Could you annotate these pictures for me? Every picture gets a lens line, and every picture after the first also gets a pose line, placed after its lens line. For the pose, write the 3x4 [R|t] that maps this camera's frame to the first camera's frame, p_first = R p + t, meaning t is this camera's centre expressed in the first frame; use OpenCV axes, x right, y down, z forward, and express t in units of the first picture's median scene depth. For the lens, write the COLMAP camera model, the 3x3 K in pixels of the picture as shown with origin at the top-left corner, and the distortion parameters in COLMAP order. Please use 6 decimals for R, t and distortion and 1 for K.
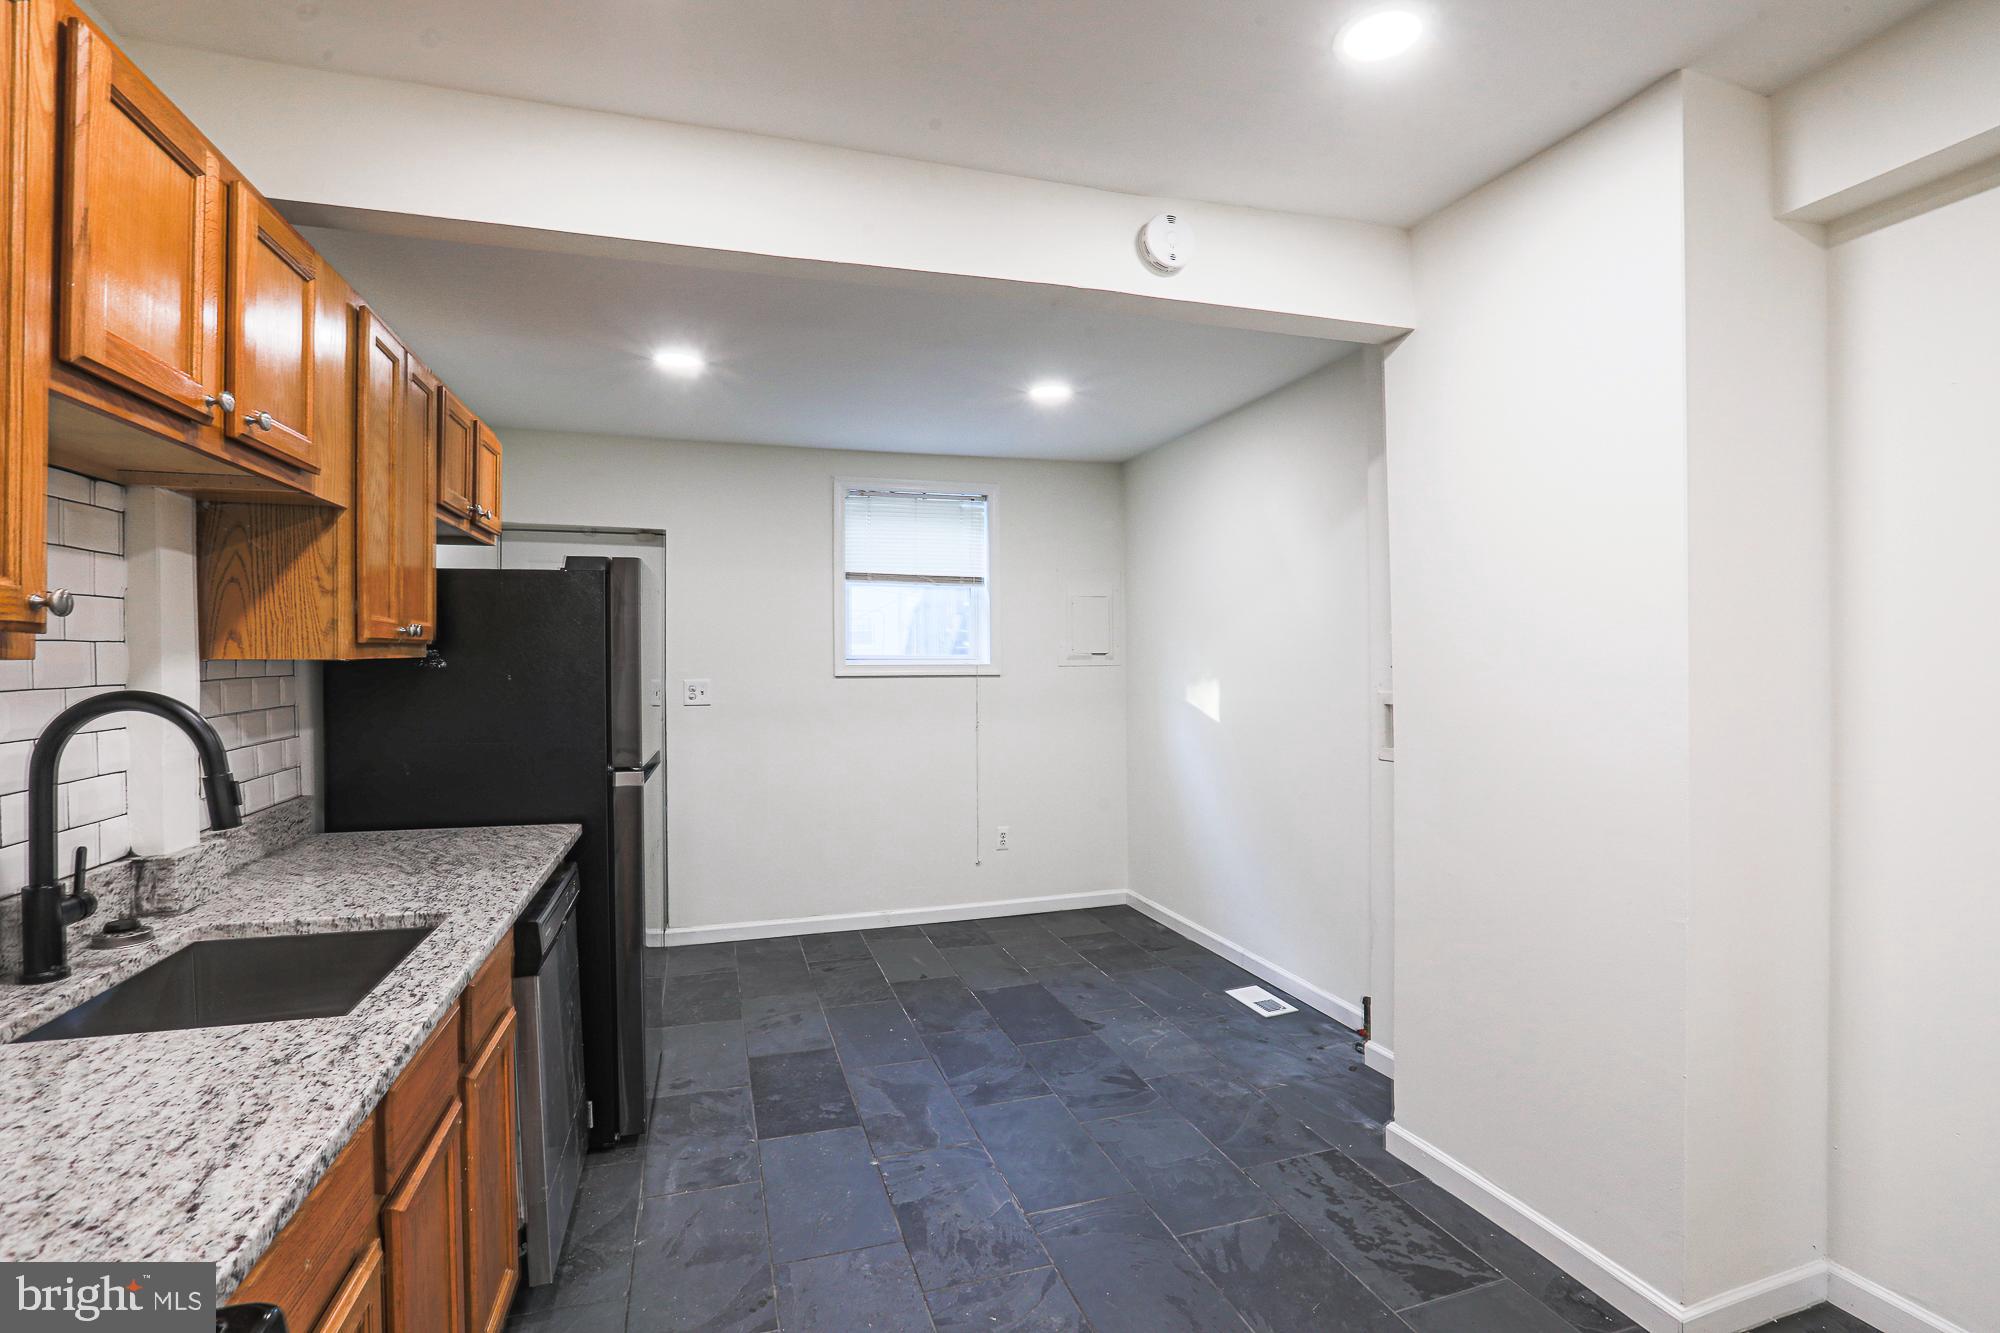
lens RADIAL K [[928.8, 0, 1004.9], [0, 928.8, 659.8], [0, 0, 1]] dist [-0.064128, 0.020837]
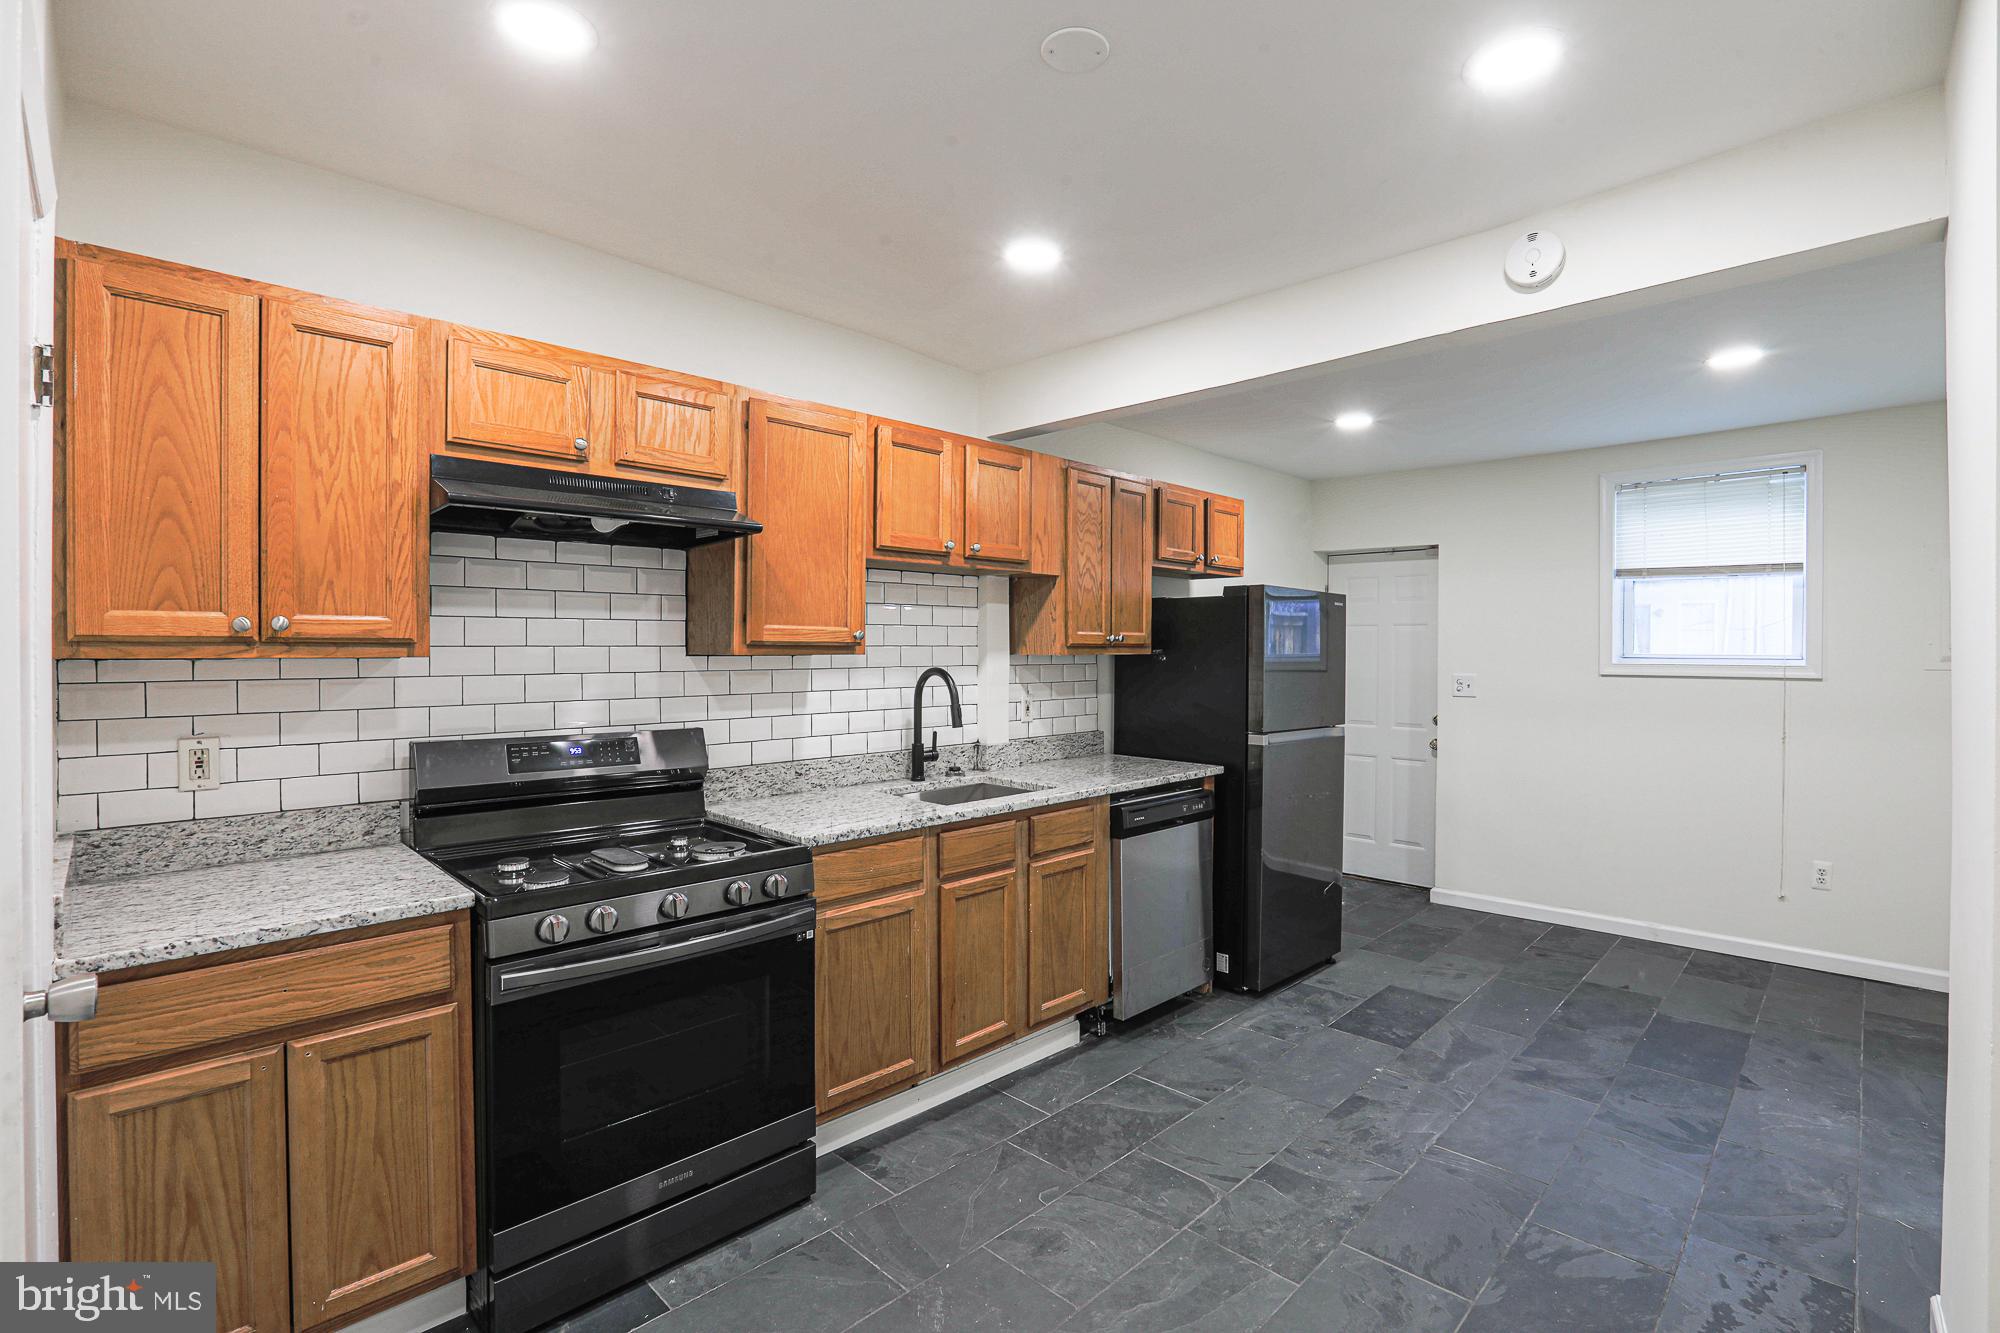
lens RADIAL K [[896.0, 0, 1032.6], [0, 896.0, 669.7], [0, 0, 1]] dist [-0.061271, 0.018195]
pose [[0.485270, 0.025640, -0.873989, 0.562590], [-0.008244, 0.999660, 0.024749, -0.010420], [0.874326, -0.004805, 0.485316, 0.019133]]
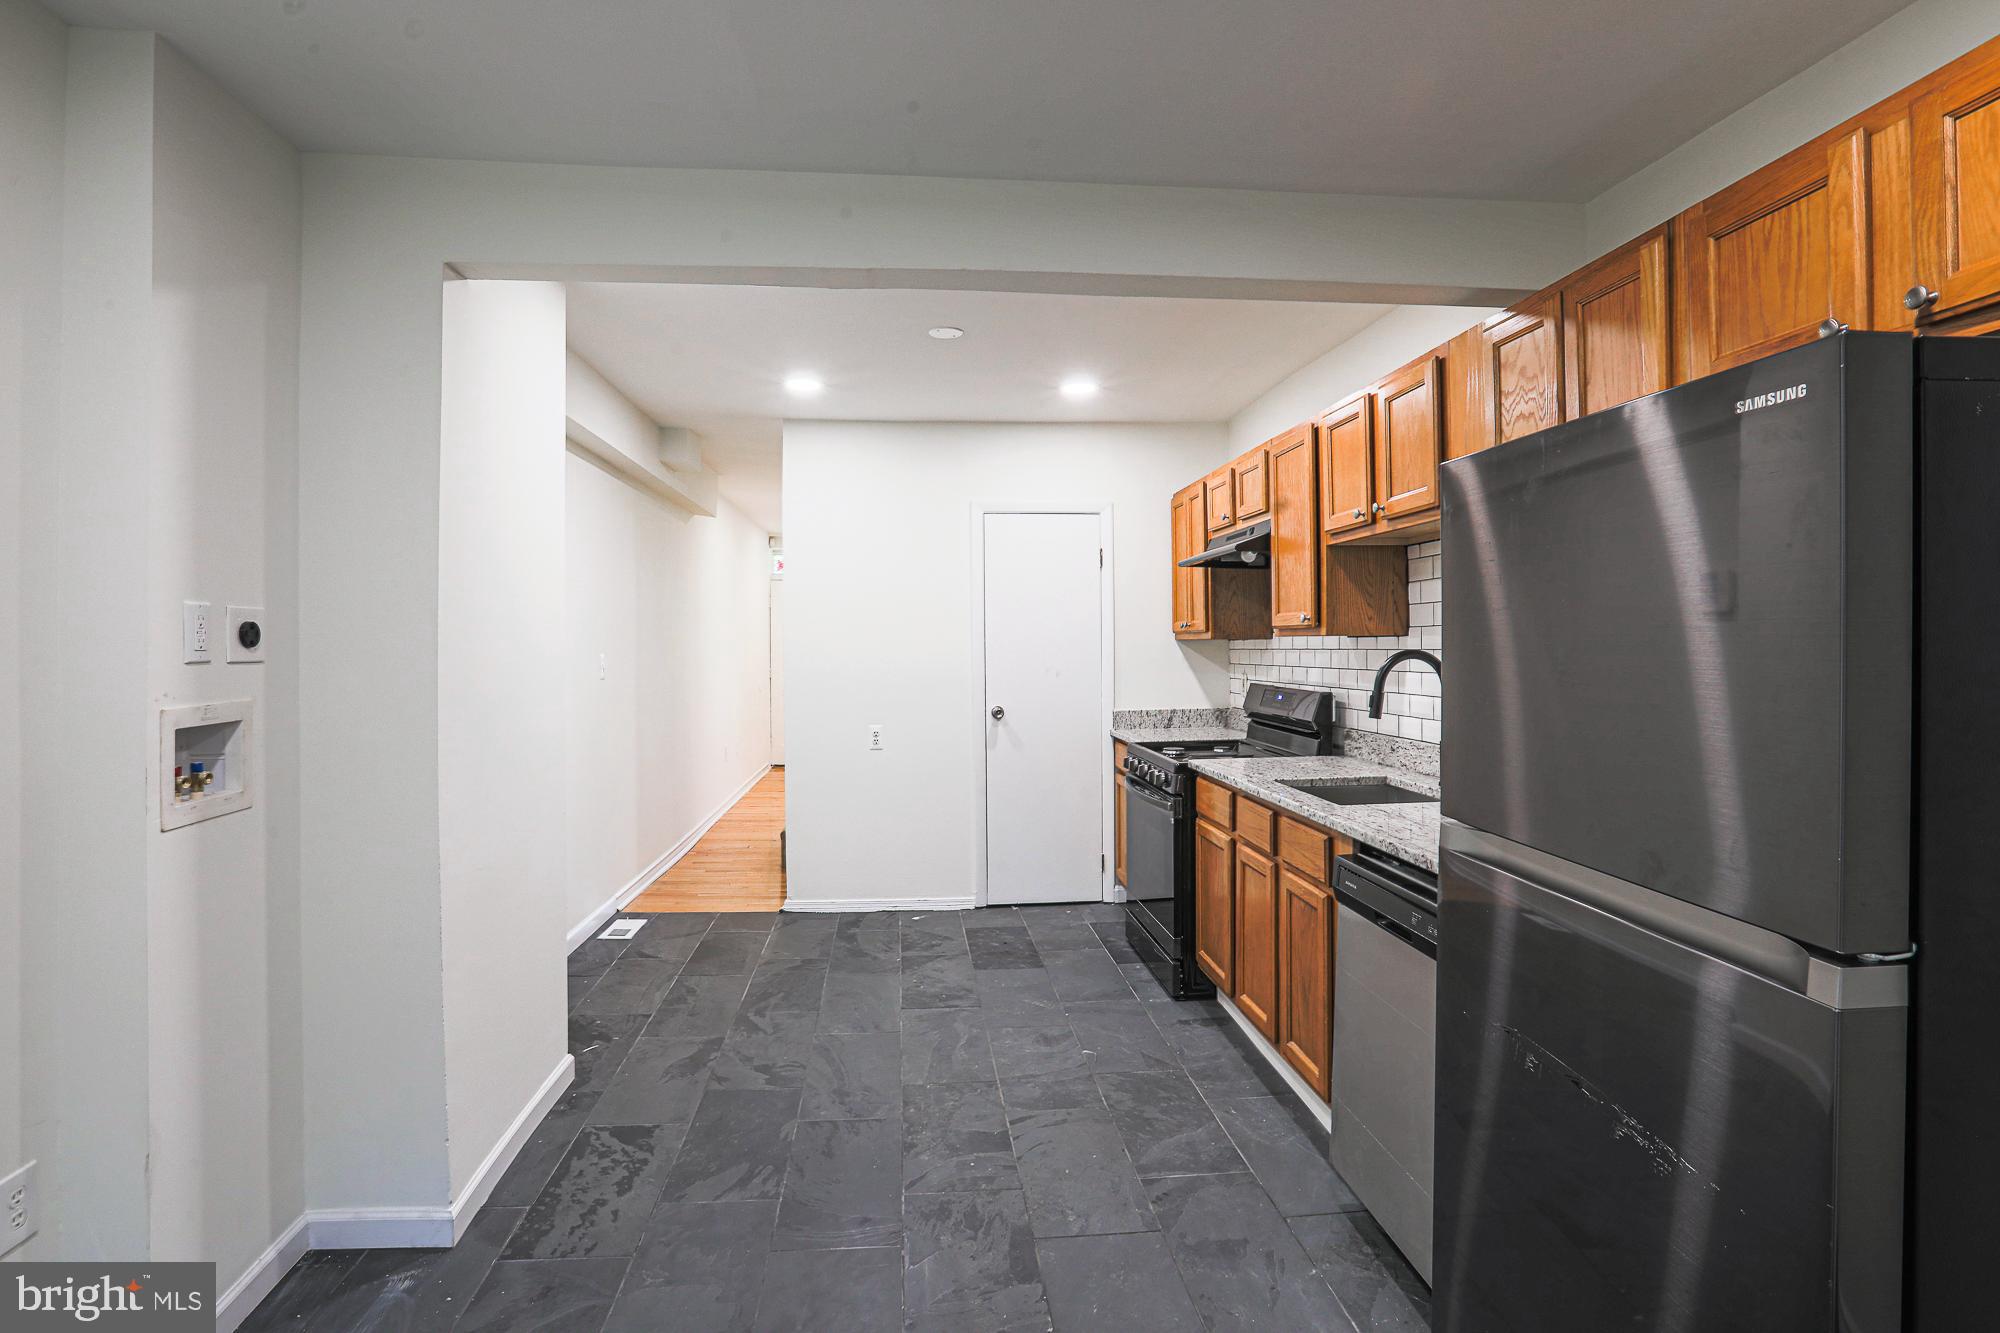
lens RADIAL K [[989.9, 0, 980.6], [0, 989.9, 657.1], [0, 0, 1]] dist [-0.062162, 0.026369]
pose [[-0.974882, 0.015150, 0.222206, -0.220151], [0.019192, 0.999687, 0.016040, -0.003242], [-0.221894, 0.019902, -0.974868, 1.499025]]
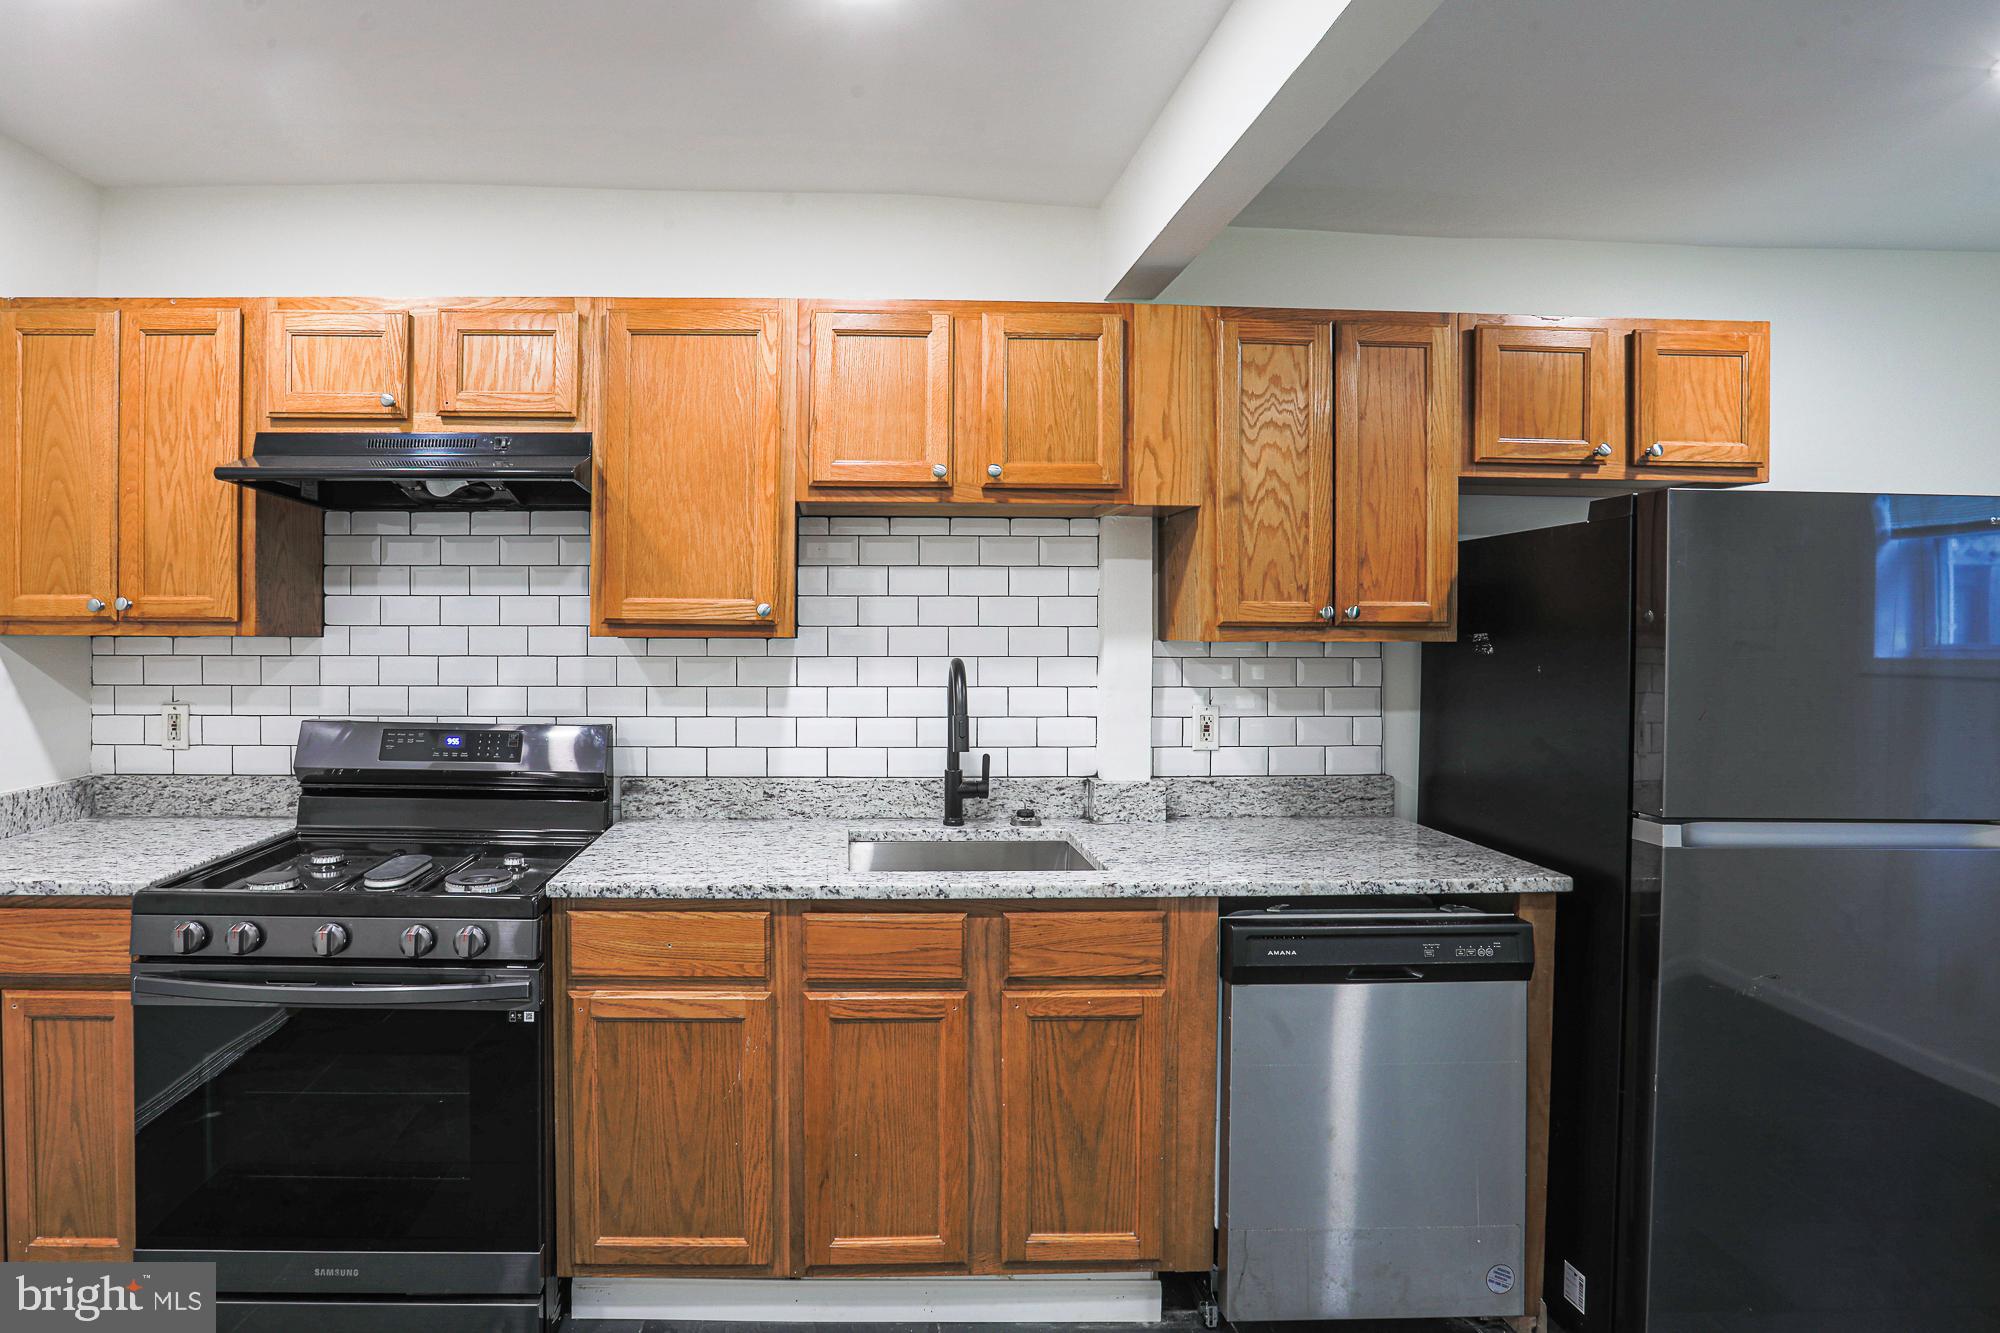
lens RADIAL K [[981.3, 0, 858.4], [0, 981.3, 640.7], [0, 0, 1]] dist [-0.059178, 0.024150]
pose [[-0.269914, 0.013439, -0.962791, 0.342418], [-0.007648, 0.999841, 0.016100, -0.011481], [0.962854, 0.011709, -0.269769, 0.570109]]
